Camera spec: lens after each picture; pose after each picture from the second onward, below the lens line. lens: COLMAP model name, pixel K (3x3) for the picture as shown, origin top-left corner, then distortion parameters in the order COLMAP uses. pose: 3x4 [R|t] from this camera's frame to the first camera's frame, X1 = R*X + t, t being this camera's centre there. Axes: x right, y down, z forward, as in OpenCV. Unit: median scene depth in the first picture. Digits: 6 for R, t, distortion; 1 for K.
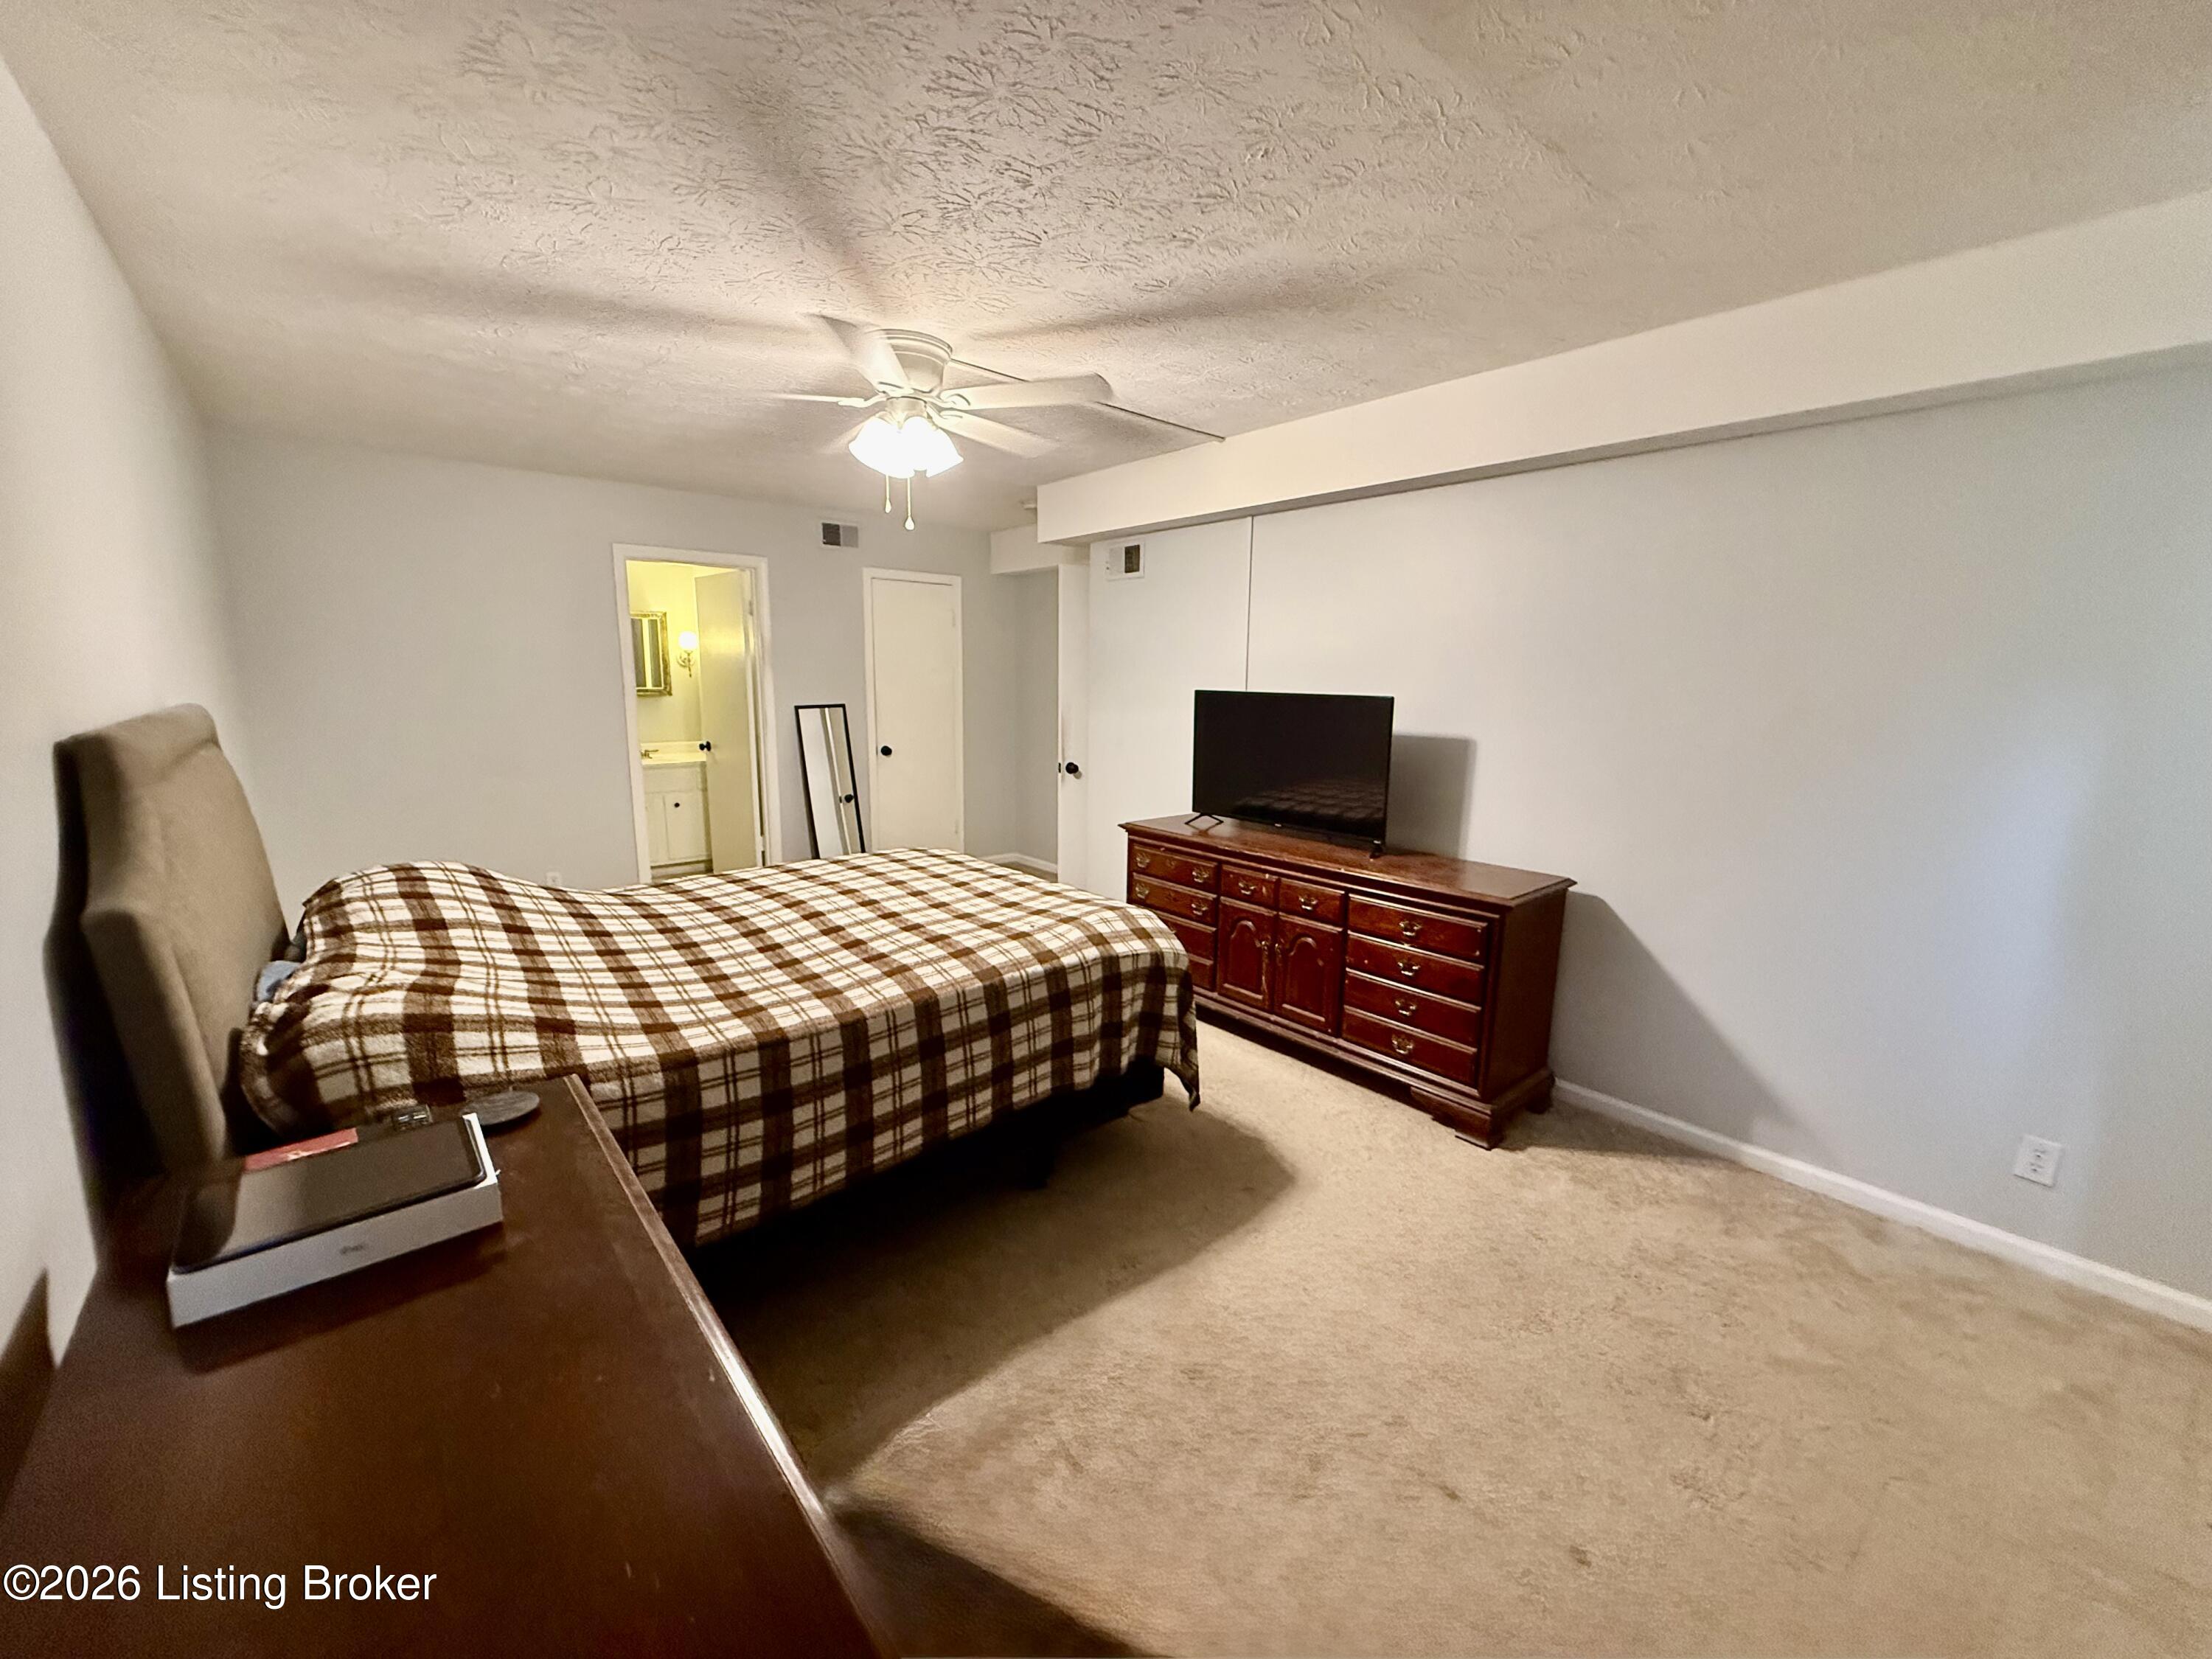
lens RADIAL K [[886.3, 0, 1106.0], [0, 886.3, 829.5], [0, 0, 1]] dist [0.002063, 0.000147]
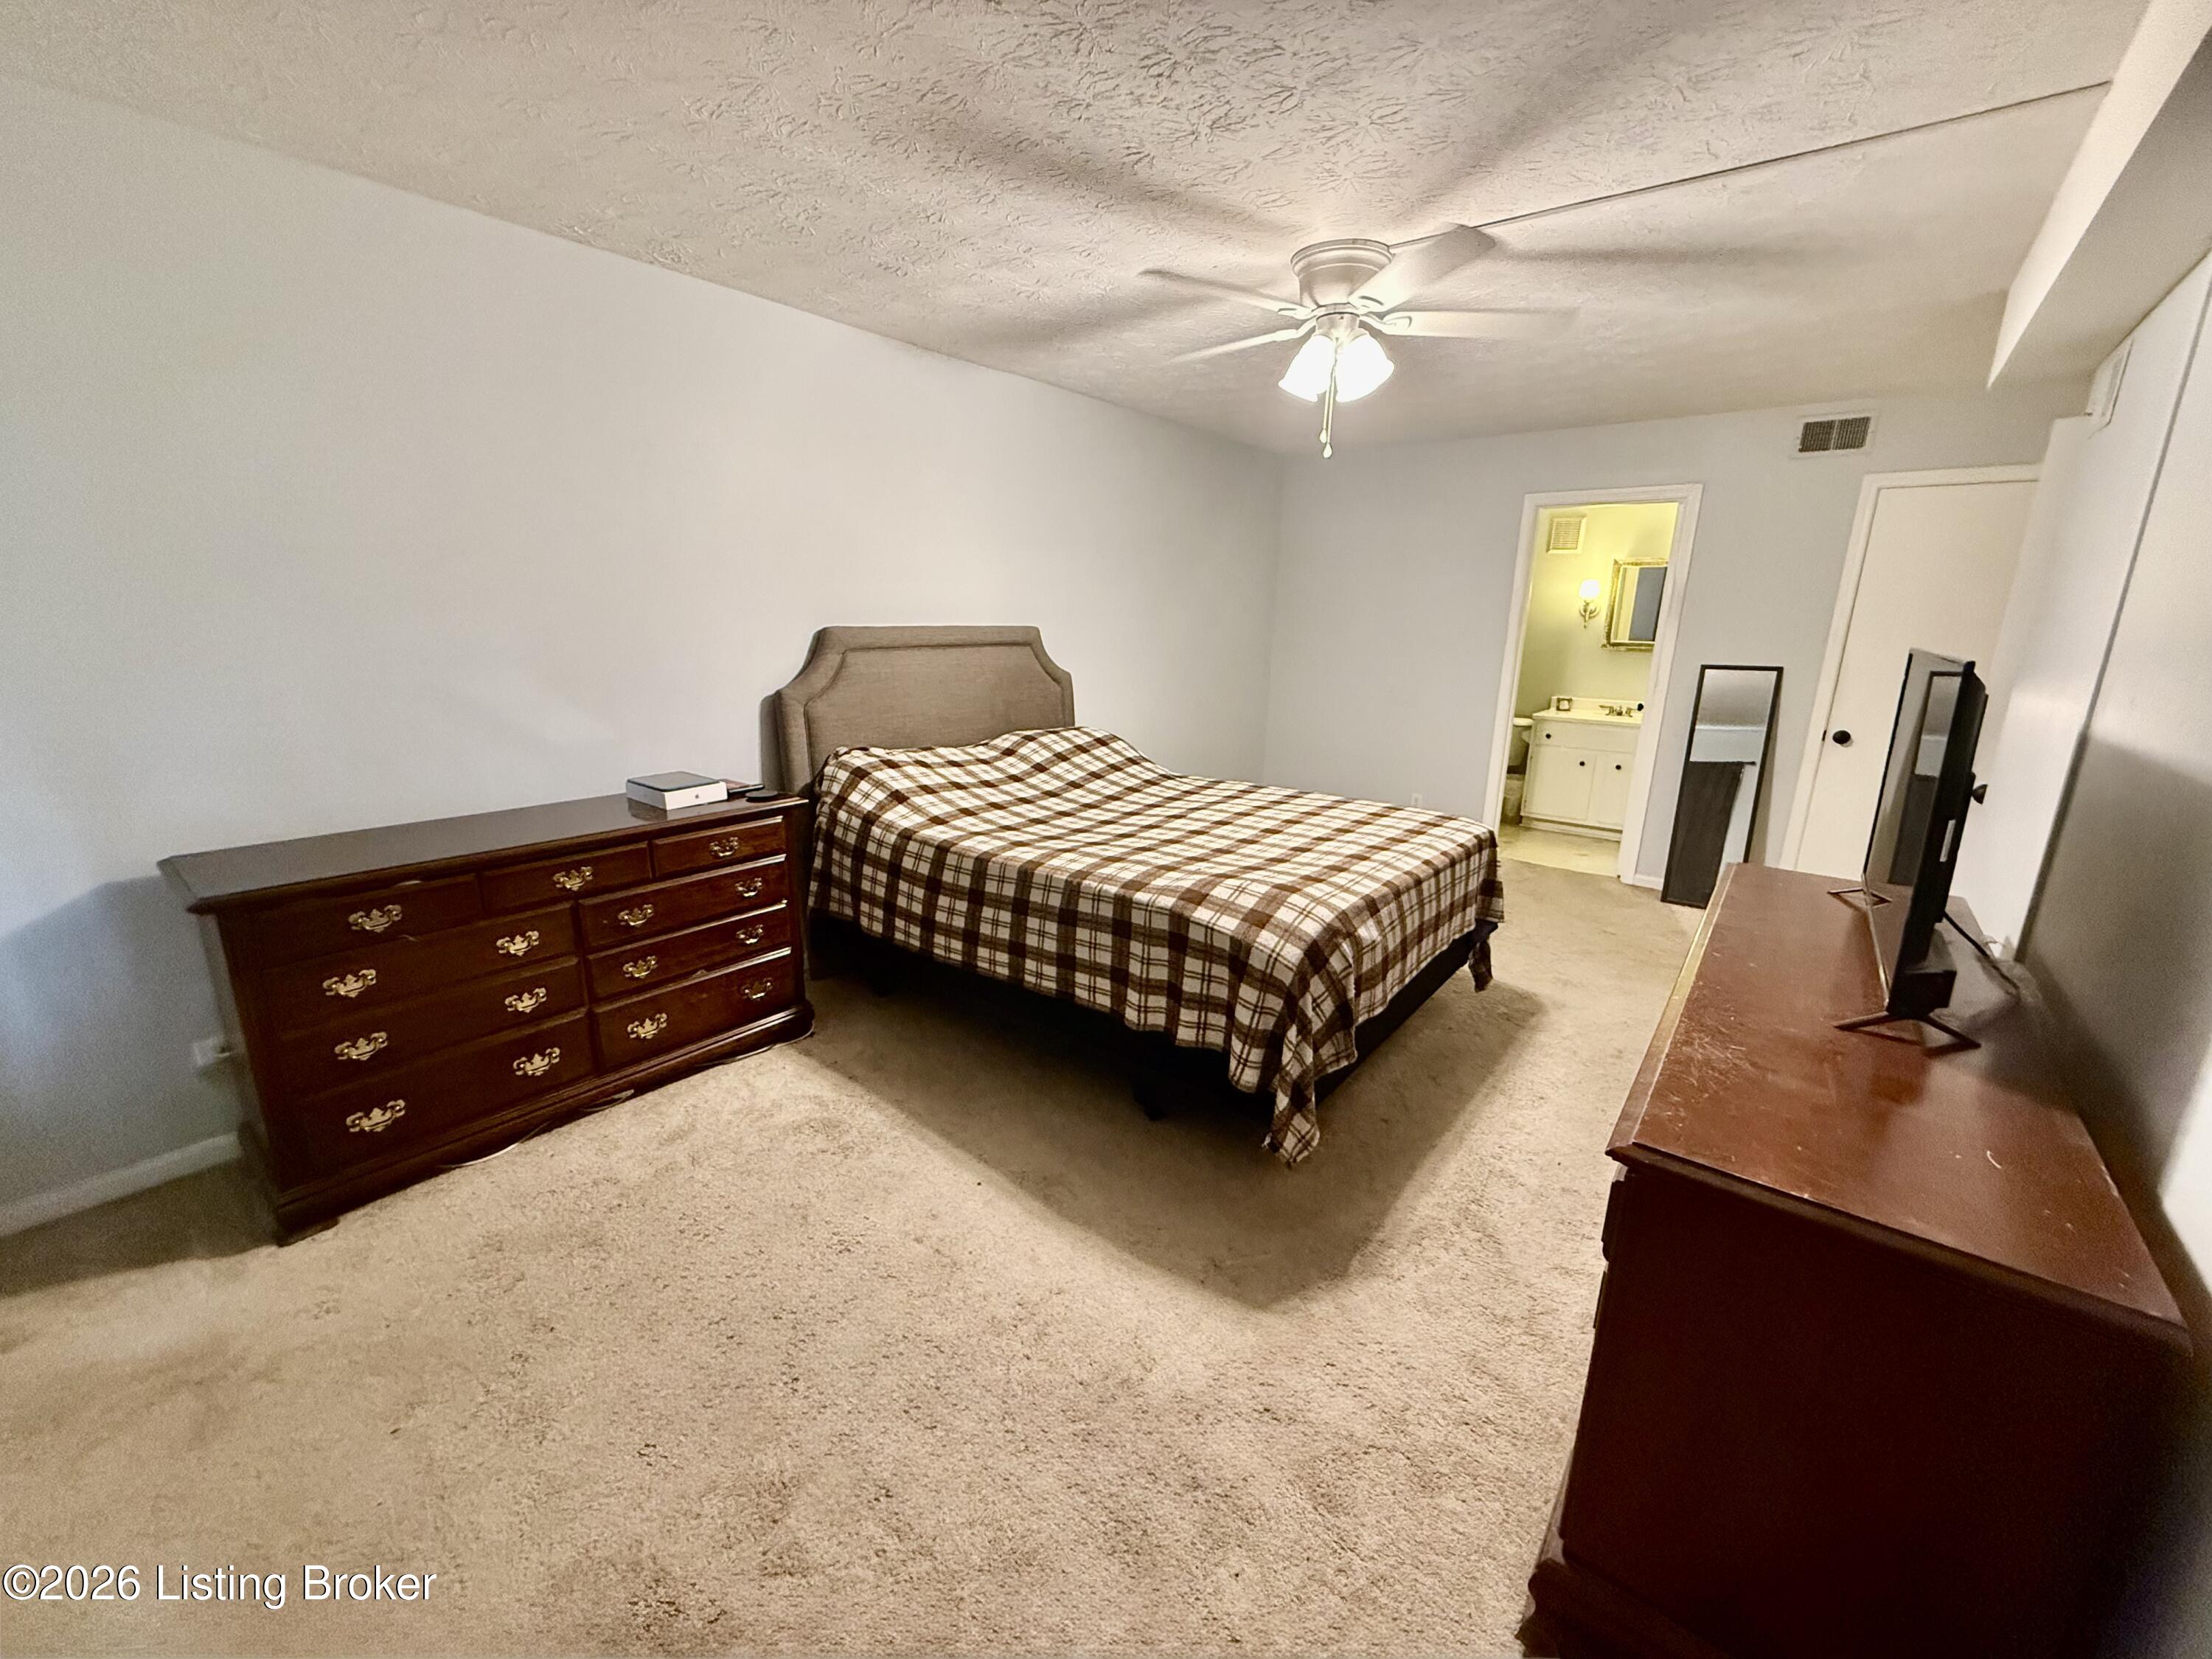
lens RADIAL K [[886.3, 0, 1106.0], [0, 886.3, 829.5], [0, 0, 1]] dist [0.002063, 0.000147]
pose [[0.168149, 0.224437, -0.959872, 0.898029], [-0.189601, 0.962919, 0.191936, -0.108666], [0.967356, 0.149719, 0.204468, 0.759974]]
